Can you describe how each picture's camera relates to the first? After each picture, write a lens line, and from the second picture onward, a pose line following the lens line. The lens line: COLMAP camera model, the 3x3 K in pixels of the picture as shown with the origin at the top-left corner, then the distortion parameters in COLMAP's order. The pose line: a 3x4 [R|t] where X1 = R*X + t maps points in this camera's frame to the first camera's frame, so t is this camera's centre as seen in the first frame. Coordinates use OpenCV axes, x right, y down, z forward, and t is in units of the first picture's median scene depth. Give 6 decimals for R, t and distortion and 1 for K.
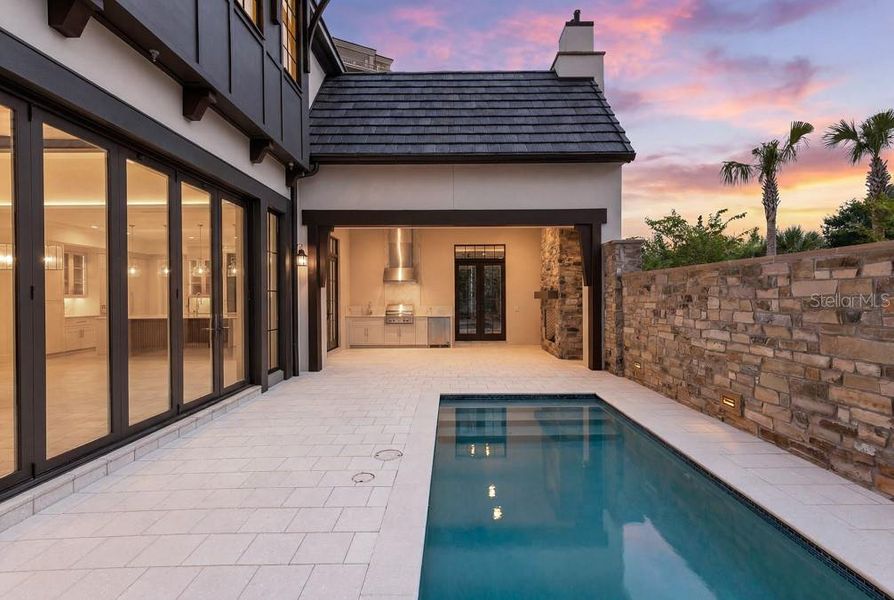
lens RADIAL K [[411.2, 0, 448.1], [0, 411.2, 298.8], [0, 0, 1]] dist [0.002276, -0.000281]
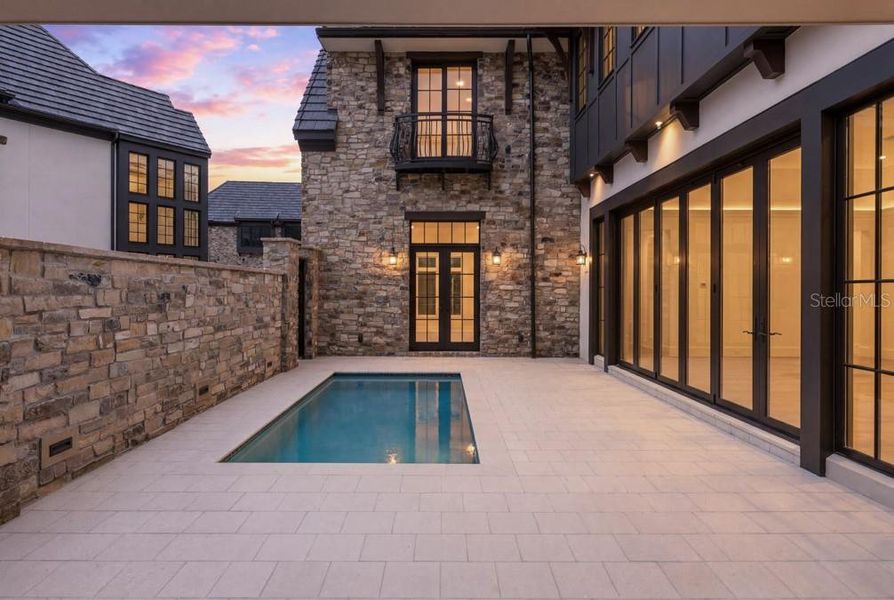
lens RADIAL K [[482.6, 0, 438.6], [0, 482.6, 292.1], [0, 0, 1]] dist [0.011194, -0.000724]
pose [[-0.999979, 0.005484, 0.003543, 0.048213], [0.005516, 0.999944, 0.009075, -0.020283], [-0.003493, 0.009095, -0.999953, 2.302192]]
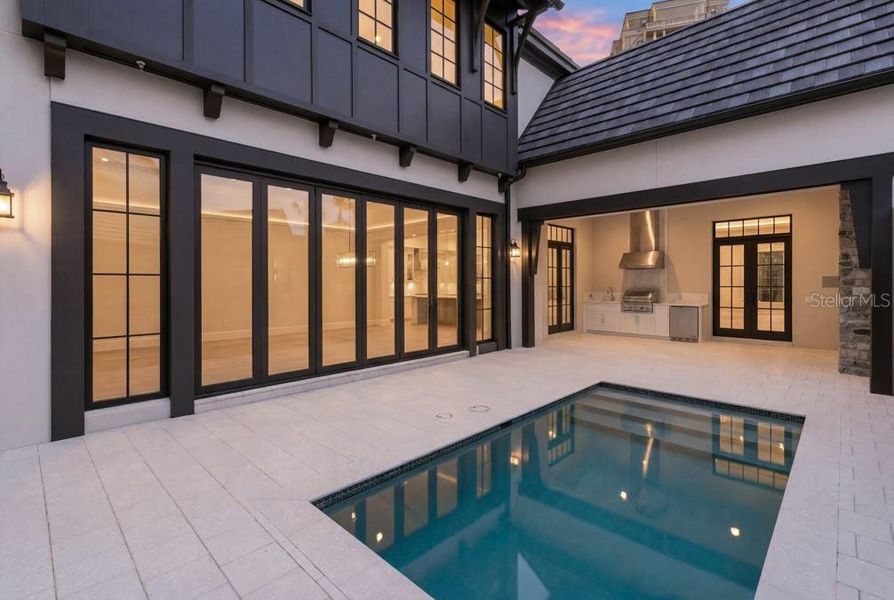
lens RADIAL K [[411.2, 0, 436.5], [0, 411.2, 283.0], [0, 0, 1]] dist [0.002276, -0.000281]
pose [[0.708780, 0.005948, -0.705404, 0.317870], [-0.006467, 0.999977, 0.001933, -0.004882], [0.705400, 0.003192, 0.708803, 0.001791]]
